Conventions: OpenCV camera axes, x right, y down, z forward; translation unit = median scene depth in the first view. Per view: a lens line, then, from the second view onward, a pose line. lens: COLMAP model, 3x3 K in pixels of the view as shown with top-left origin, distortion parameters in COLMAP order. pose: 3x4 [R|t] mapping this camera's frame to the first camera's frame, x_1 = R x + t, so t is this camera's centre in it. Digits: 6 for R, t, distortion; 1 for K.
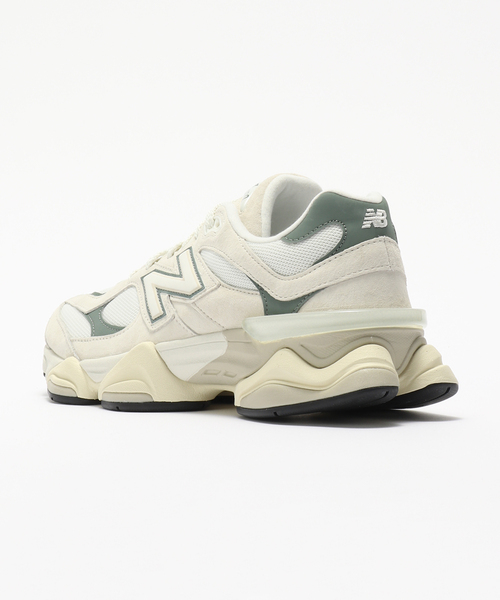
lens RADIAL K [[3283.3, 0, 250.0], [0, 3283.3, 300.0], [0, 0, 1]] dist [-2.939274, -2.761689]
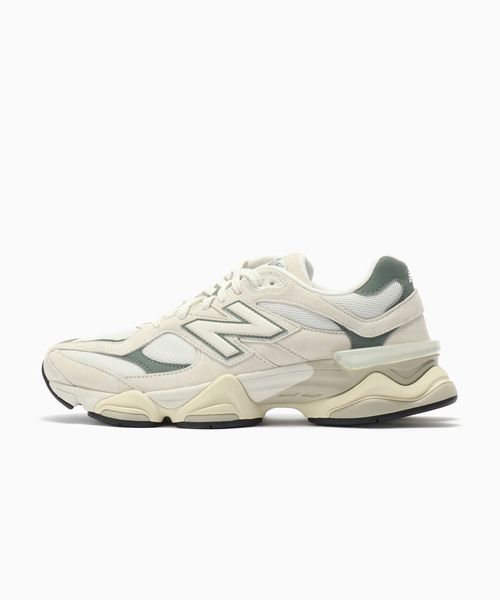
lens RADIAL K [[3283.3, 0, 250.0], [0, 3283.3, 300.0], [0, 0, 1]] dist [-2.939274, -2.761689]
pose [[0.711300, -0.018448, 0.702646, -0.958146], [0.034304, 0.999375, -0.008487, -0.005387], [-0.702051, 0.030140, 0.711489, 0.072055]]
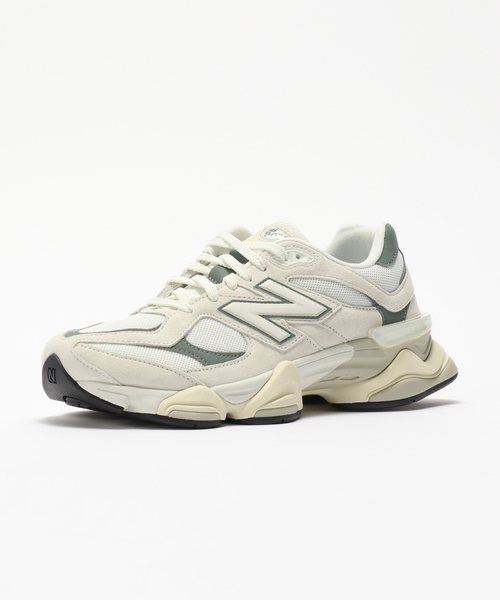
lens RADIAL K [[3283.3, 0, 250.0], [0, 3283.3, 300.0], [0, 0, 1]] dist [-2.939274, -2.761689]
pose [[0.071344, -0.069572, 0.995023, -1.215582], [0.050767, 0.996525, 0.066037, -0.088221], [-0.996159, 0.045803, 0.074628, 0.947095]]
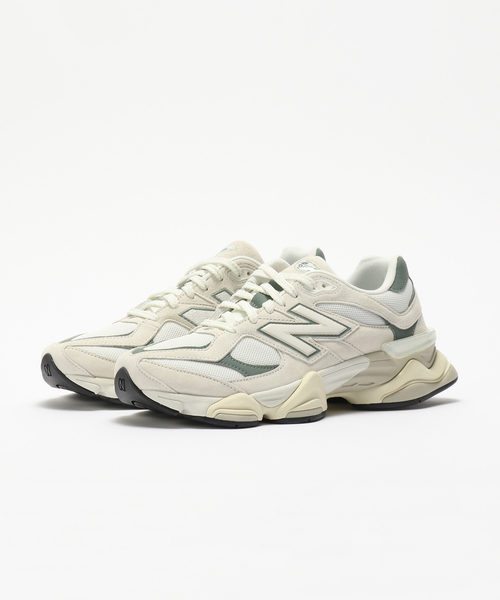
lens RADIAL K [[3283.3, 0, 250.0], [0, 3283.3, 300.0], [0, 0, 1]] dist [-2.939274, -2.761689]
pose [[0.120299, -0.096010, 0.988084, -1.484596], [0.056870, 0.994344, 0.089694, -0.152273], [-0.991107, 0.045403, 0.125079, 0.866398]]
